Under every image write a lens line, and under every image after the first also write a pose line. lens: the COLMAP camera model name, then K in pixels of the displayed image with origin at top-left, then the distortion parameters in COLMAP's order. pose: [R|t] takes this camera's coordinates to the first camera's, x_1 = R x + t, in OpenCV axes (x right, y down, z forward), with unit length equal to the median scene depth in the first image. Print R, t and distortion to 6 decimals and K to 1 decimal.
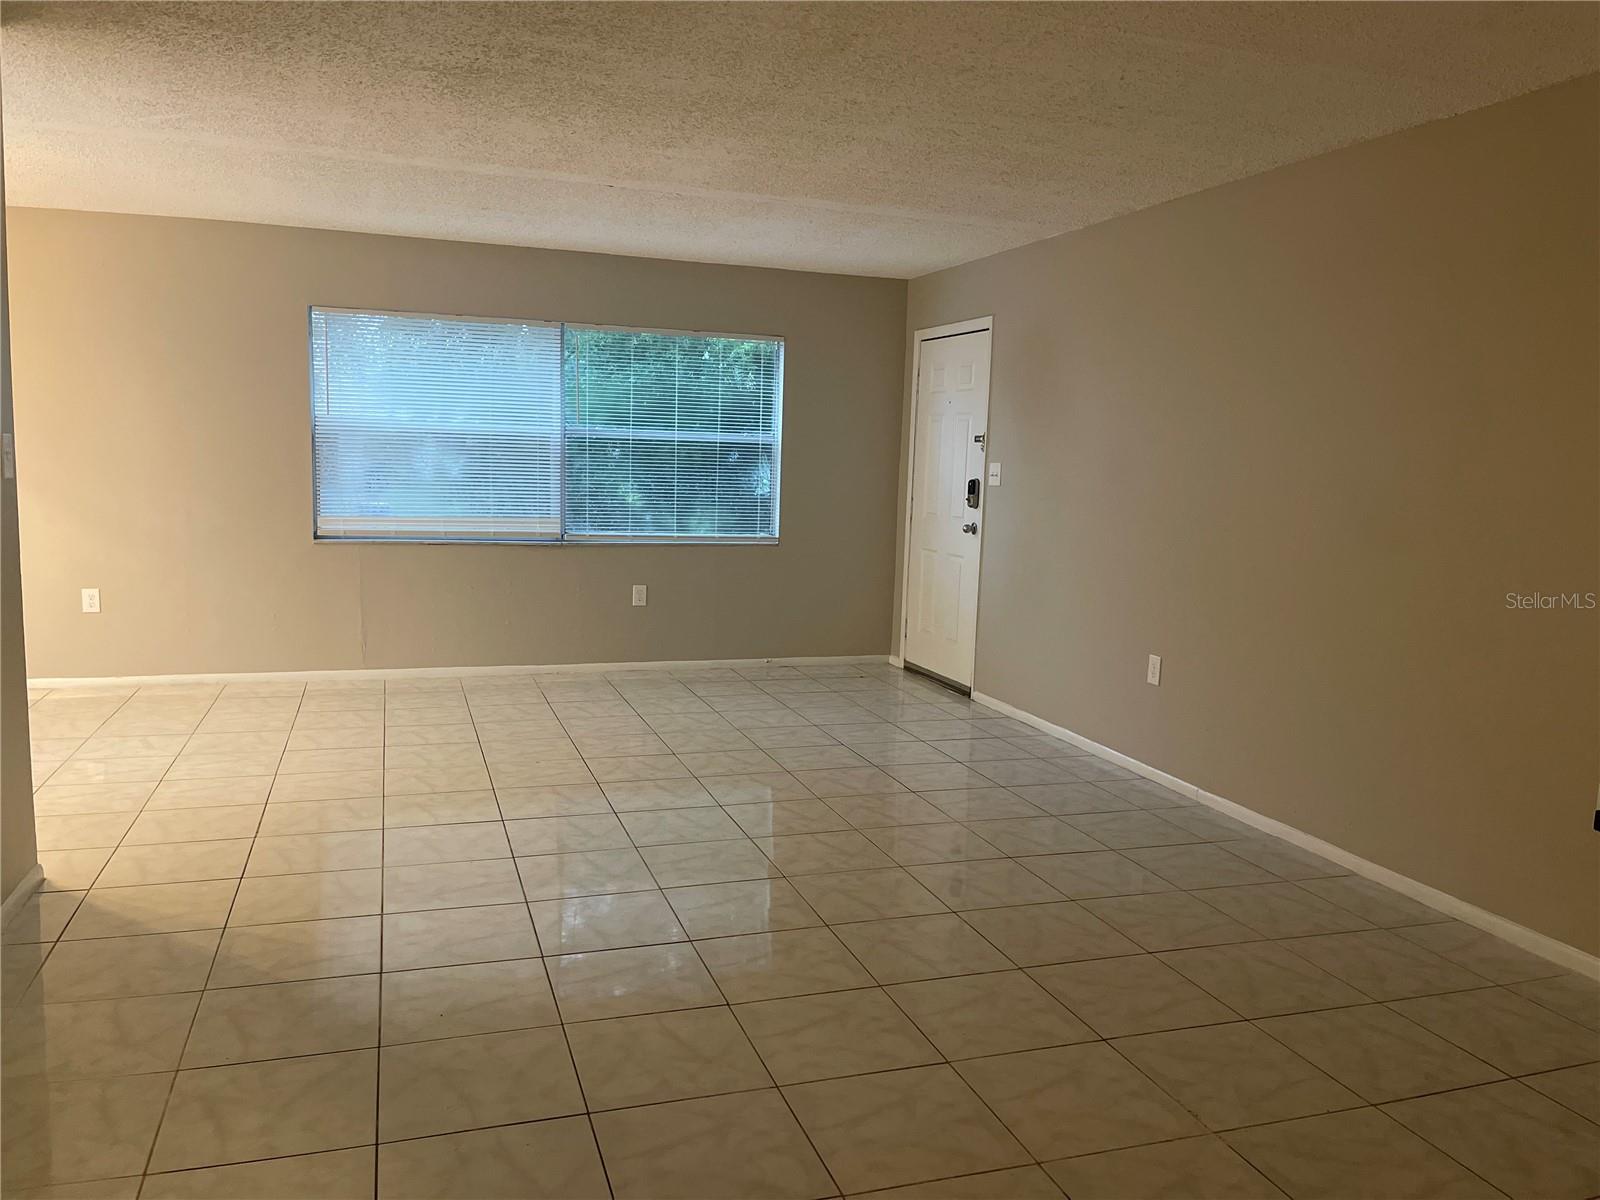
lens RADIAL K [[1220.1, 0, 801.2], [0, 1220.1, 603.3], [0, 0, 1]] dist [0.046043, -0.024302]
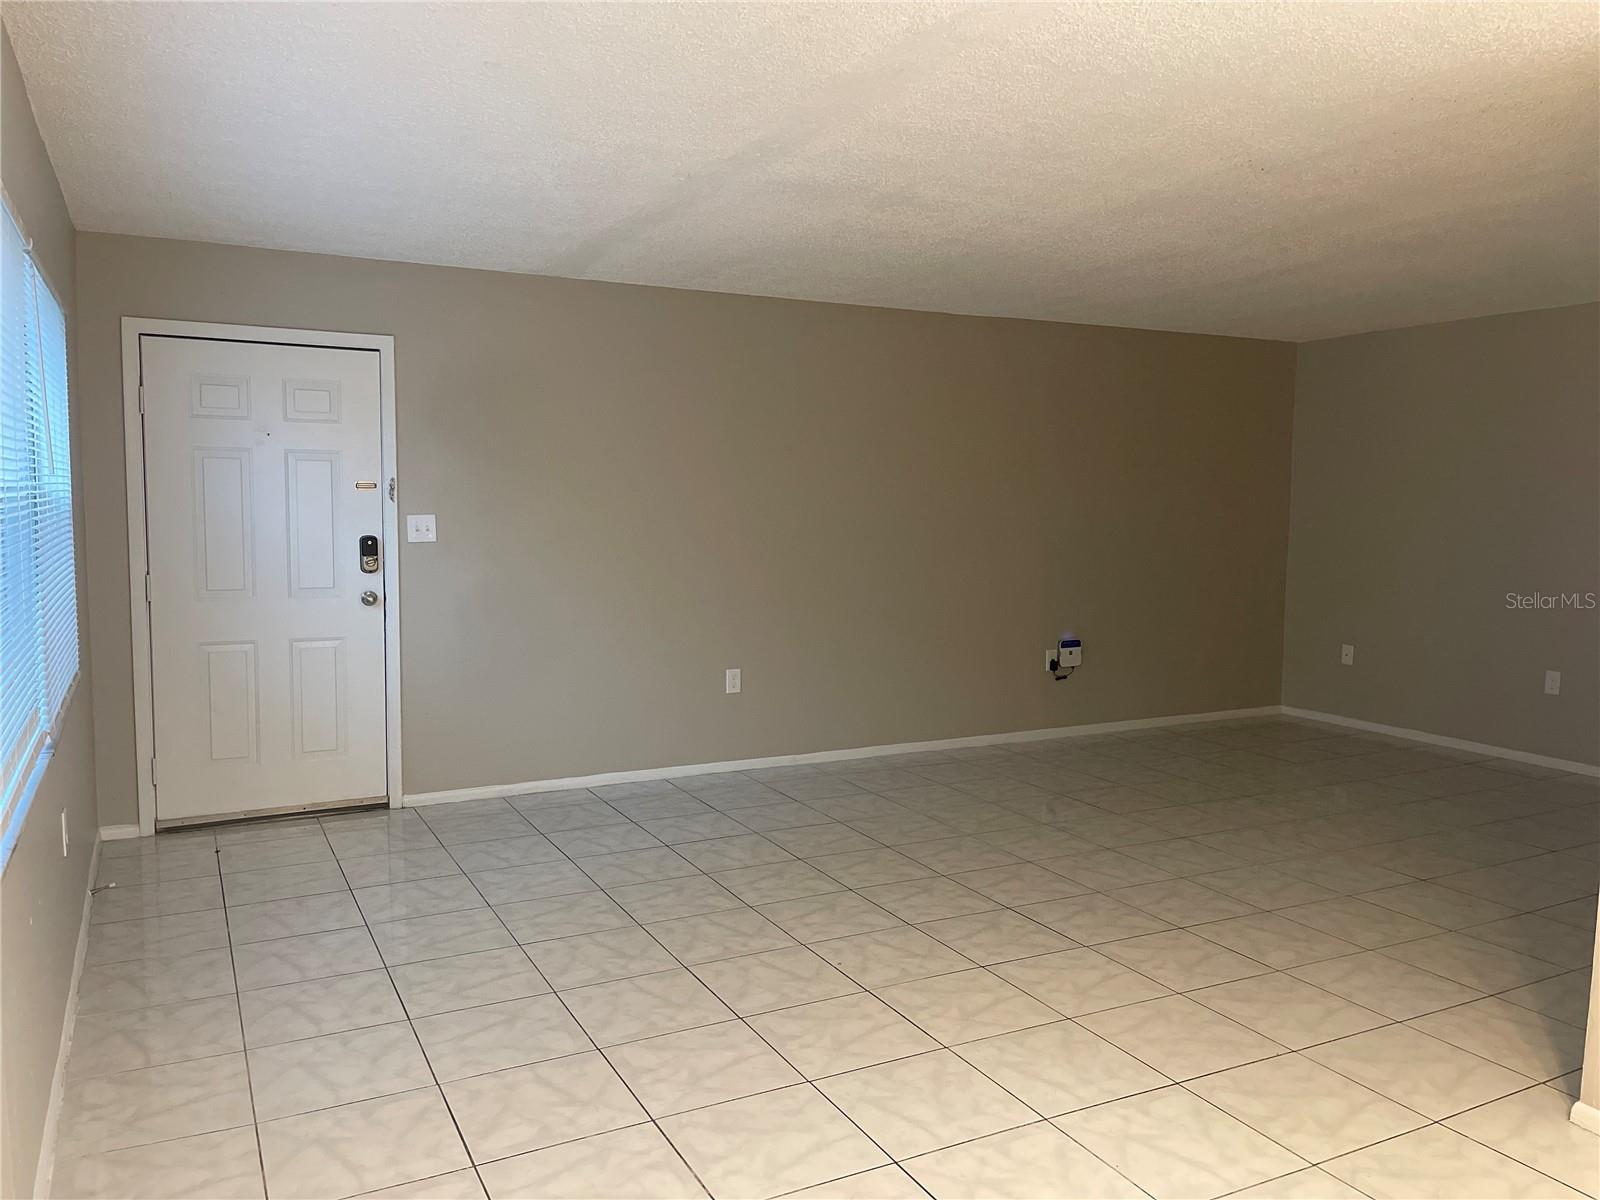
lens RADIAL K [[1220.1, 0, 805.0], [0, 1220.1, 597.8], [0, 0, 1]] dist [0.046043, -0.024302]
pose [[-0.157799, -0.118898, 0.980287, -0.769270], [0.106737, 0.984855, 0.136634, -0.157957], [-0.981686, 0.126193, -0.142719, 0.942009]]
